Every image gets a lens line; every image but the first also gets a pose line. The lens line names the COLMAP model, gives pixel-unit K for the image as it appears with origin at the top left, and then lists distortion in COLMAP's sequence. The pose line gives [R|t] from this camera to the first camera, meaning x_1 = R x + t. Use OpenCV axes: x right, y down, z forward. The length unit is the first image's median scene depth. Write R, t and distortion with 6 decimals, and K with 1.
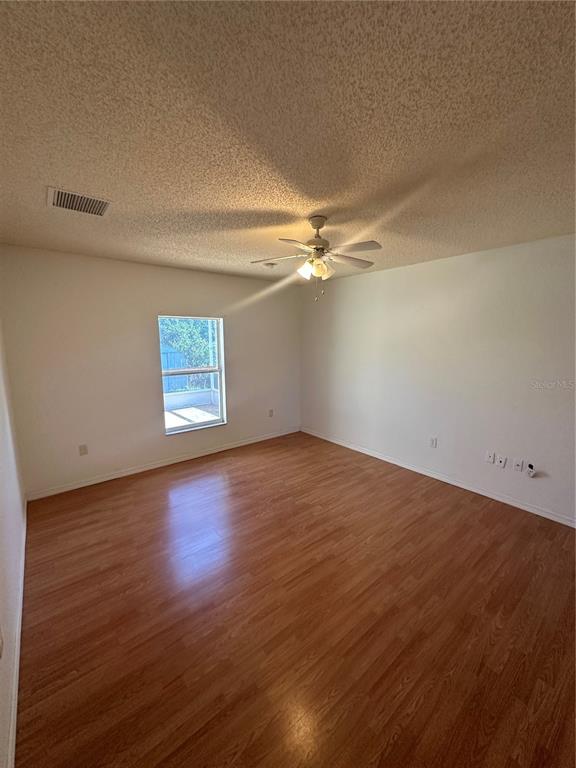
lens RADIAL K [[305.2, 0, 288.0], [0, 305.2, 384.0], [0, 0, 1]] dist [-0.001907, 0.000168]
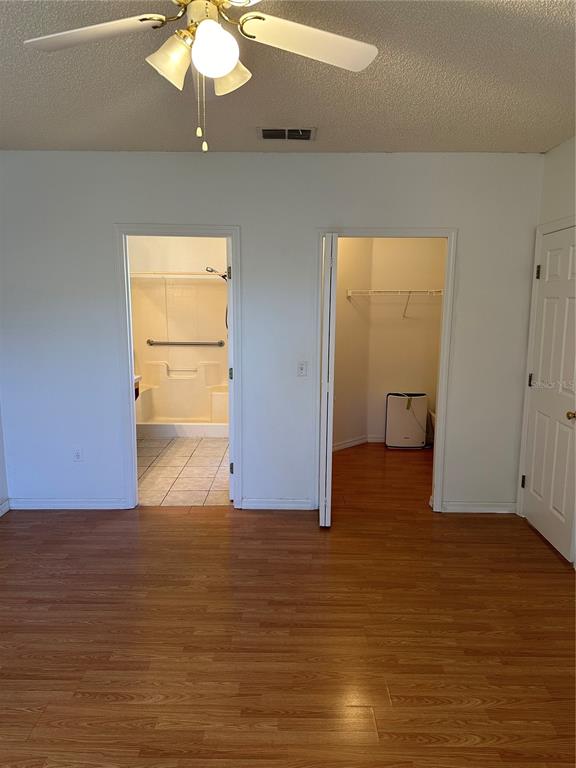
lens RADIAL K [[547.7, 0, 288.0], [0, 547.7, 384.0], [0, 0, 1]] dist [0.090080, -0.104019]
pose [[-0.770776, -0.104294, 0.628512, -0.547836], [0.088802, 0.959293, 0.268086, -0.235821], [-0.630887, 0.262448, -0.730138, 1.934199]]
